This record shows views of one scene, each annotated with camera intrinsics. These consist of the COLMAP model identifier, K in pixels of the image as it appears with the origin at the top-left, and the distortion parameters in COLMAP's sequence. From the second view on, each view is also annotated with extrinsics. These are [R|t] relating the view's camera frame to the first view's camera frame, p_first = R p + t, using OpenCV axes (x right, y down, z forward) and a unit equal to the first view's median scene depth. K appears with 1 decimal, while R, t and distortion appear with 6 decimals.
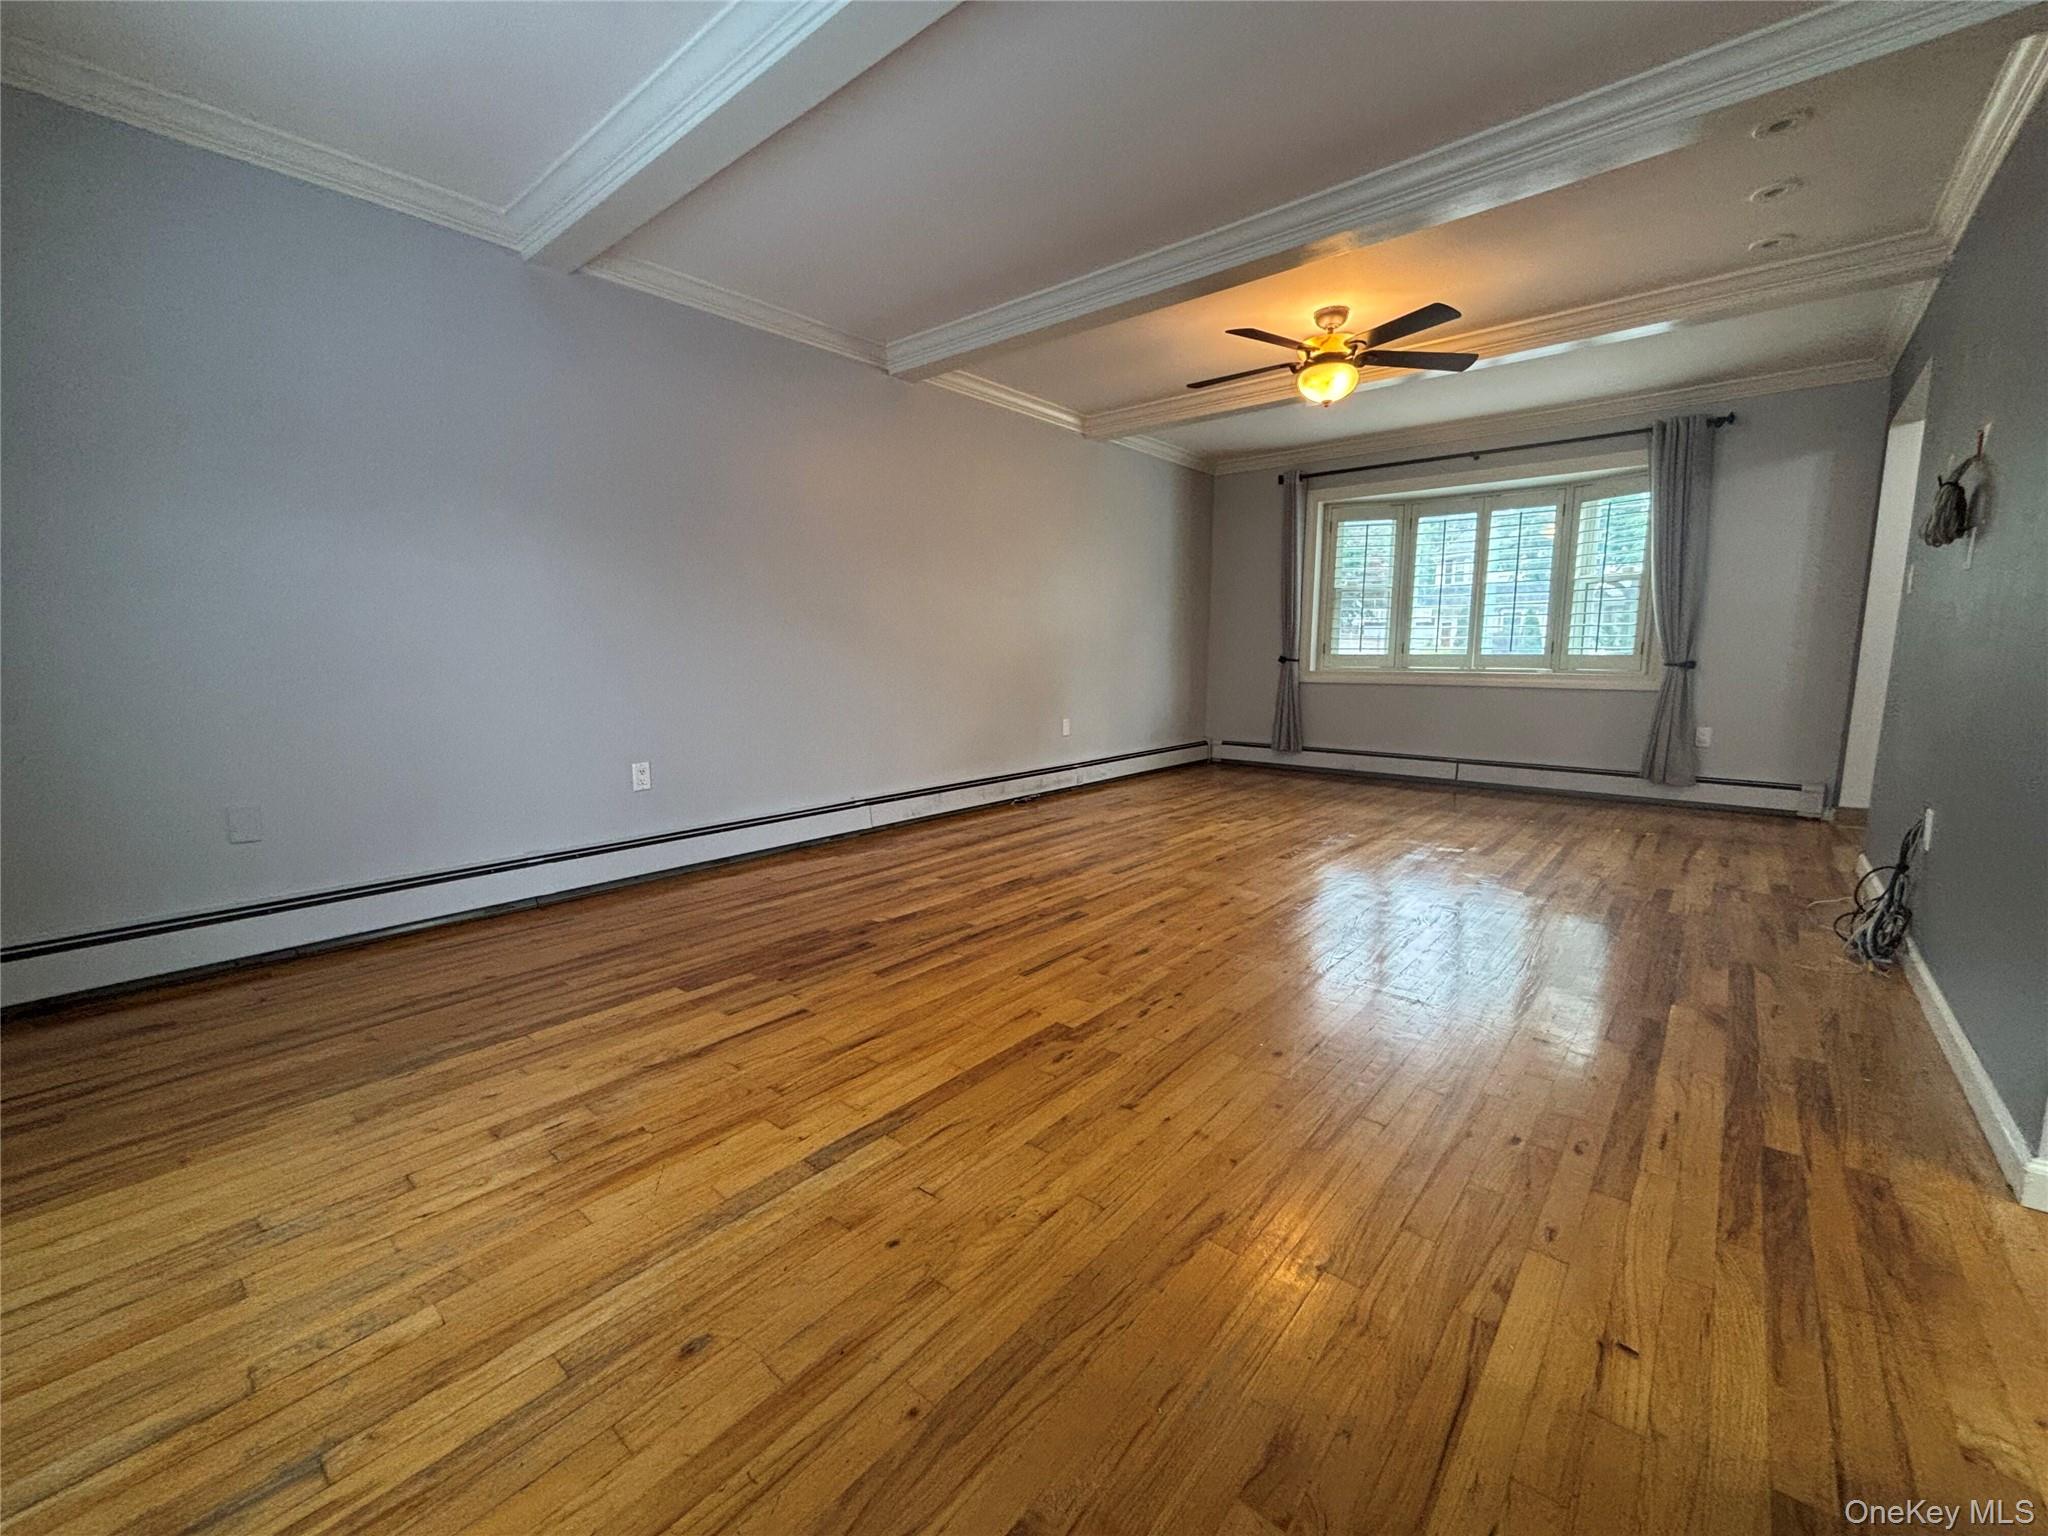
lens RADIAL K [[829.9, 0, 1025.2], [0, 829.9, 770.0], [0, 0, 1]] dist [0.003093, -0.003417]
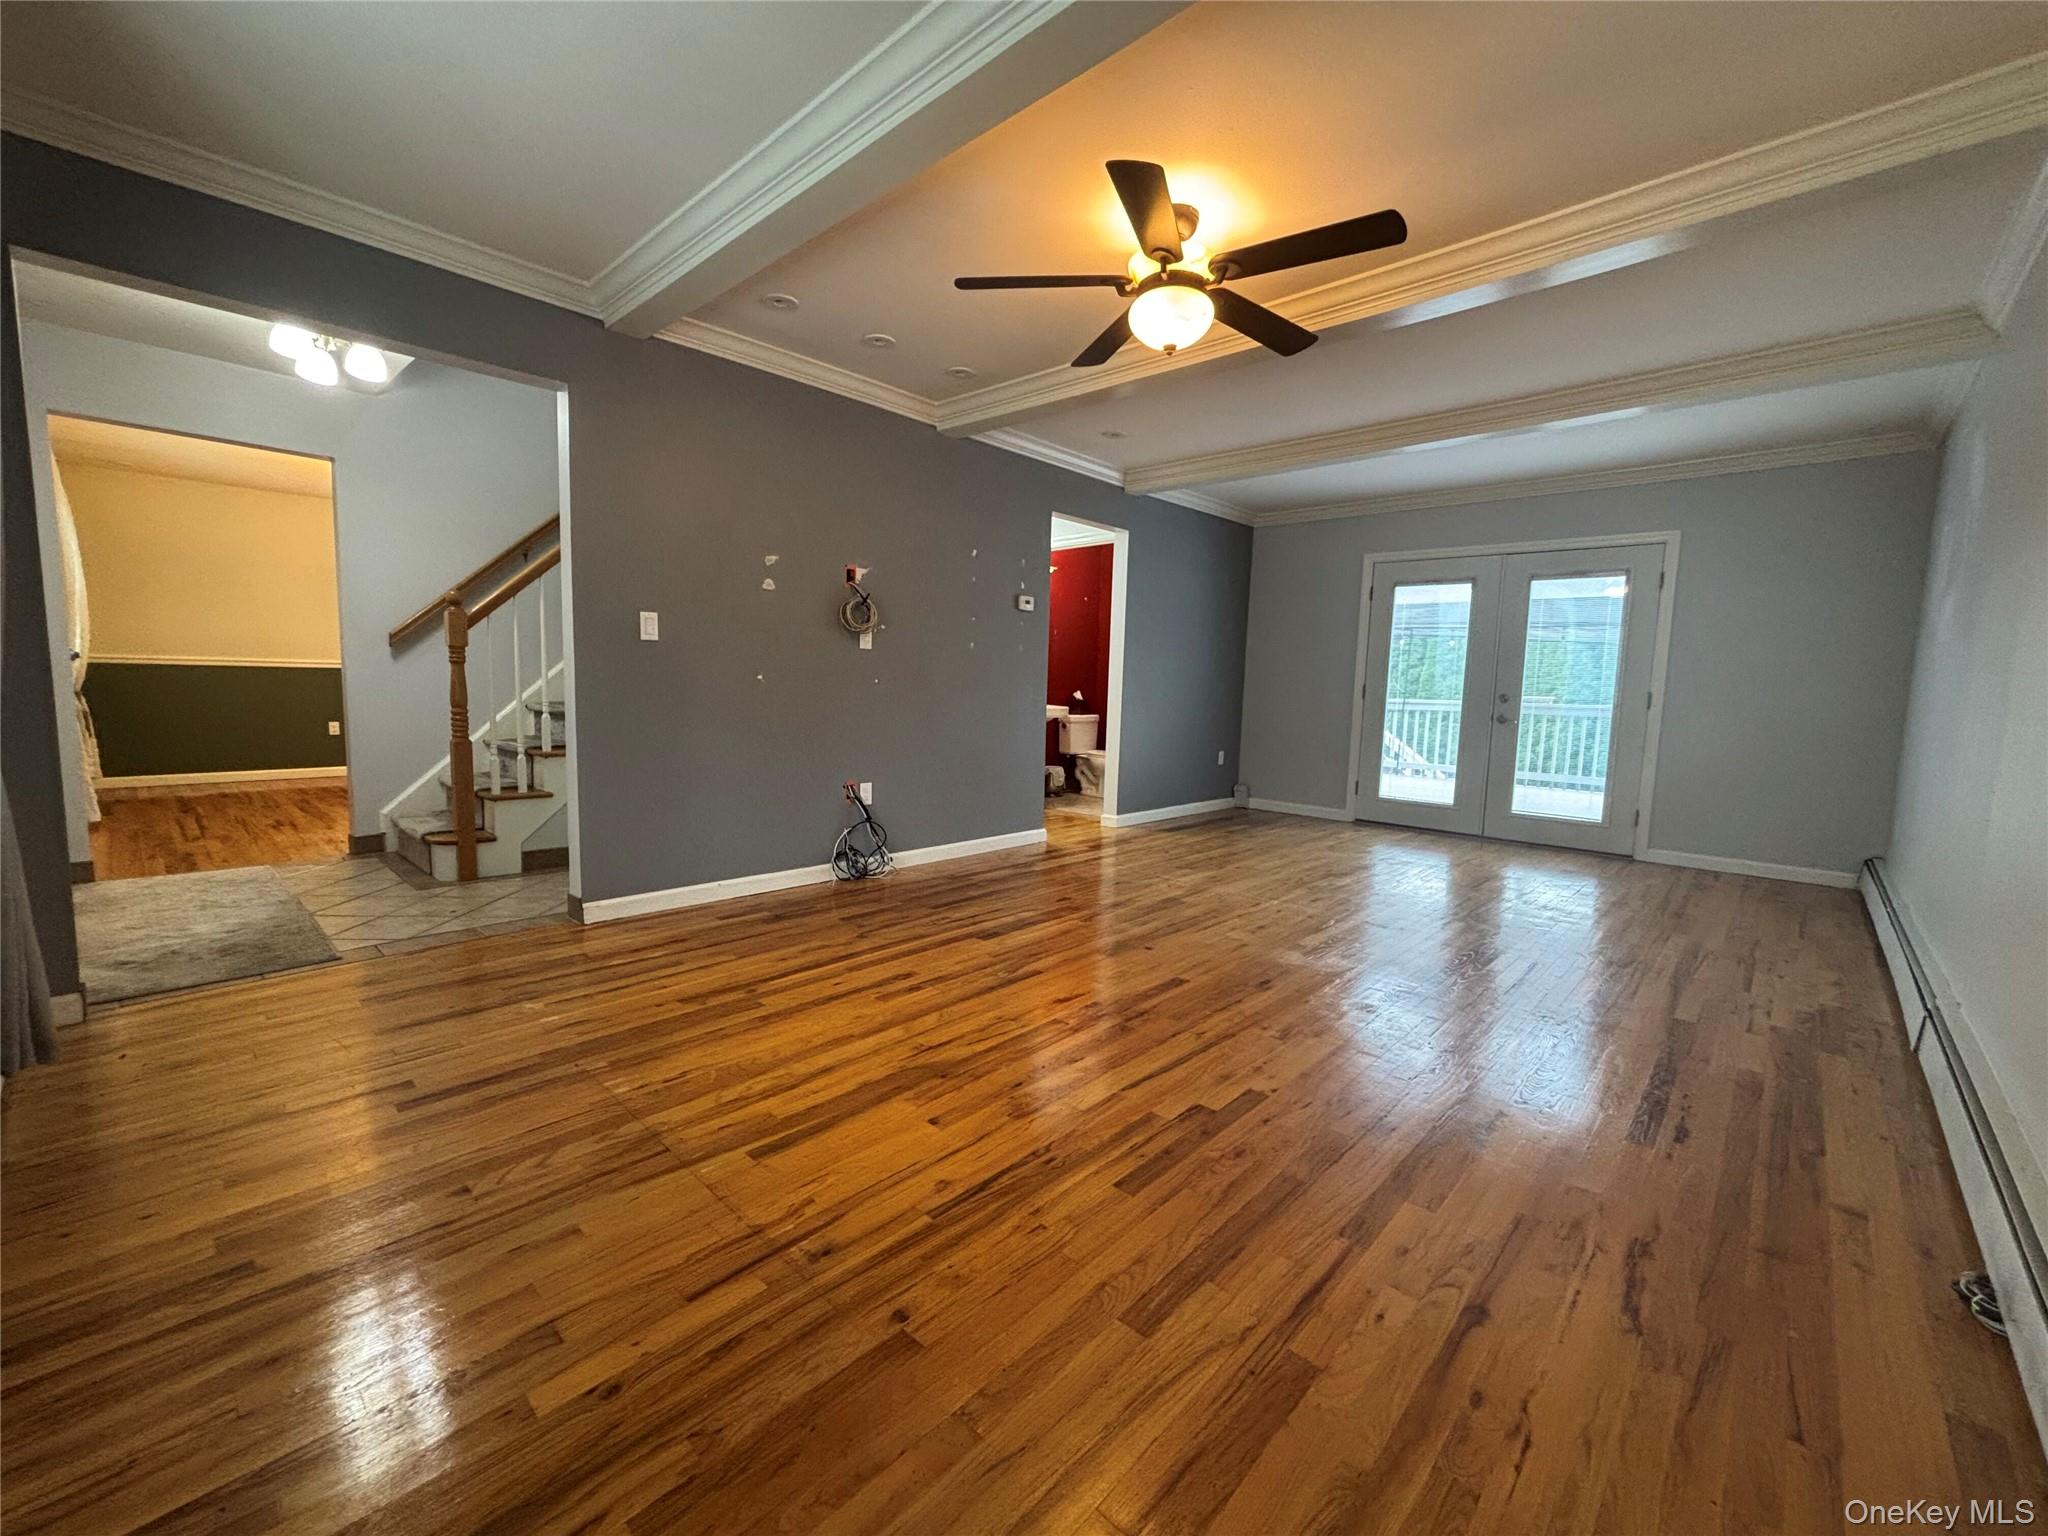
lens RADIAL K [[829.9, 0, 1025.2], [0, 829.9, 770.0], [0, 0, 1]] dist [0.003093, -0.003417]
pose [[-0.998669, -0.029106, 0.042570, 0.345697], [-0.017774, 0.969186, 0.245688, -0.213774], [-0.048409, 0.244604, -0.968414, 1.372678]]
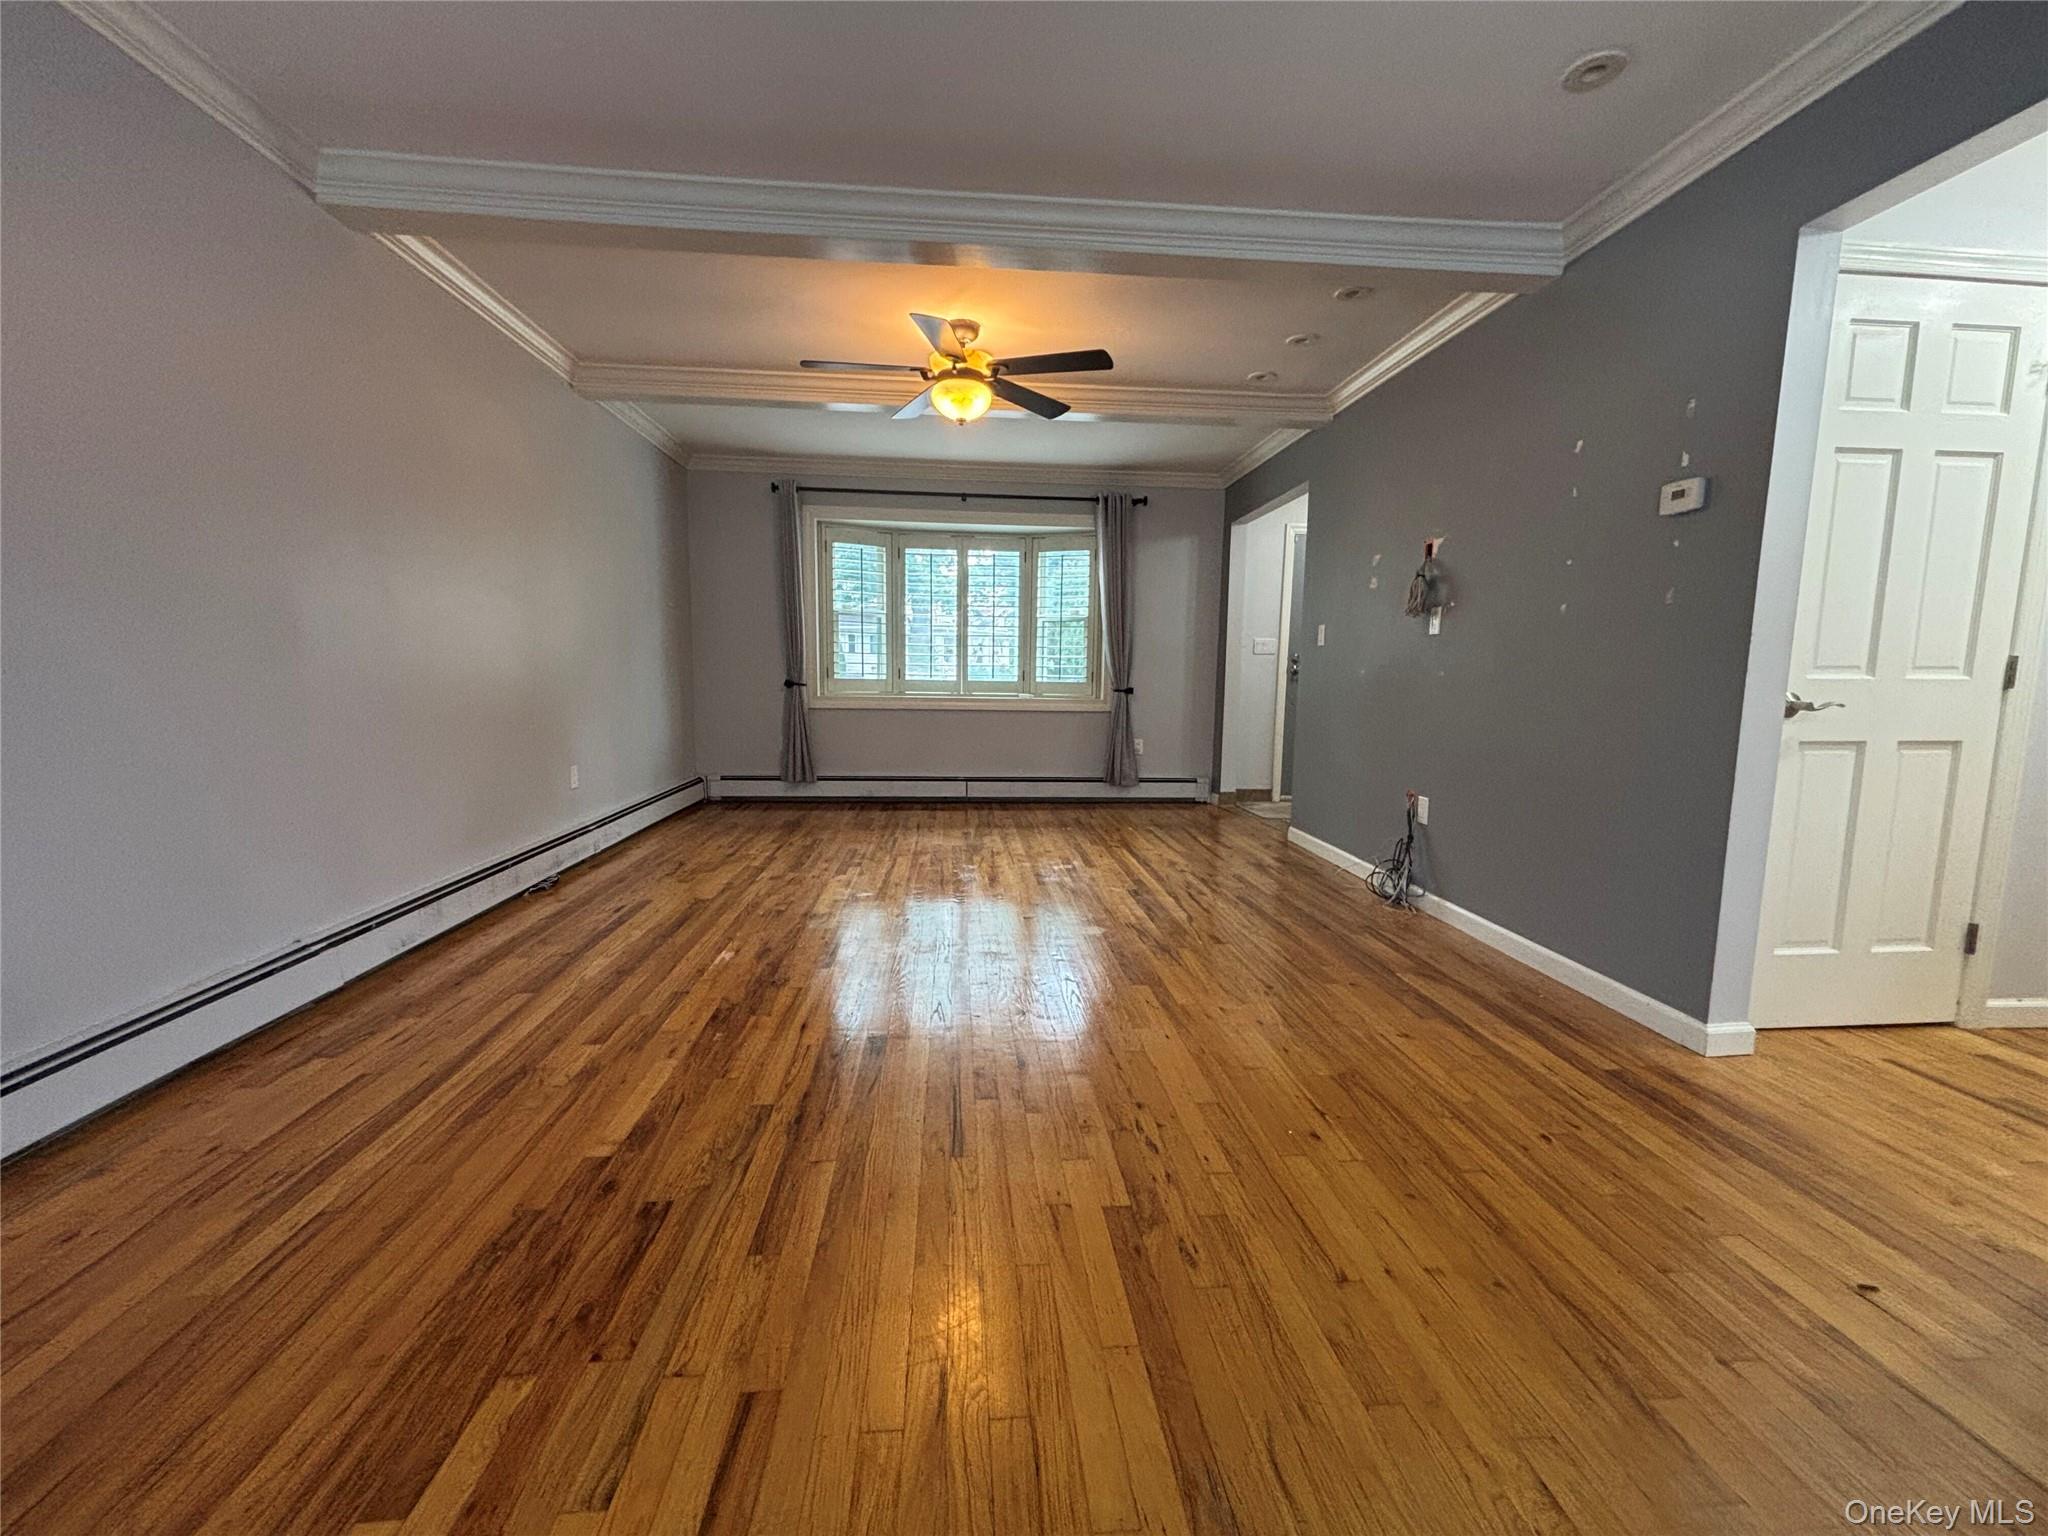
lens RADIAL K [[829.9, 0, 1025.2], [0, 829.9, 770.0], [0, 0, 1]] dist [0.003093, -0.003417]
pose [[0.702549, -0.073464, 0.707833, -0.225751], [0.086582, 0.996092, 0.017445, -0.043509], [-0.706348, 0.049030, 0.706164, 0.233915]]
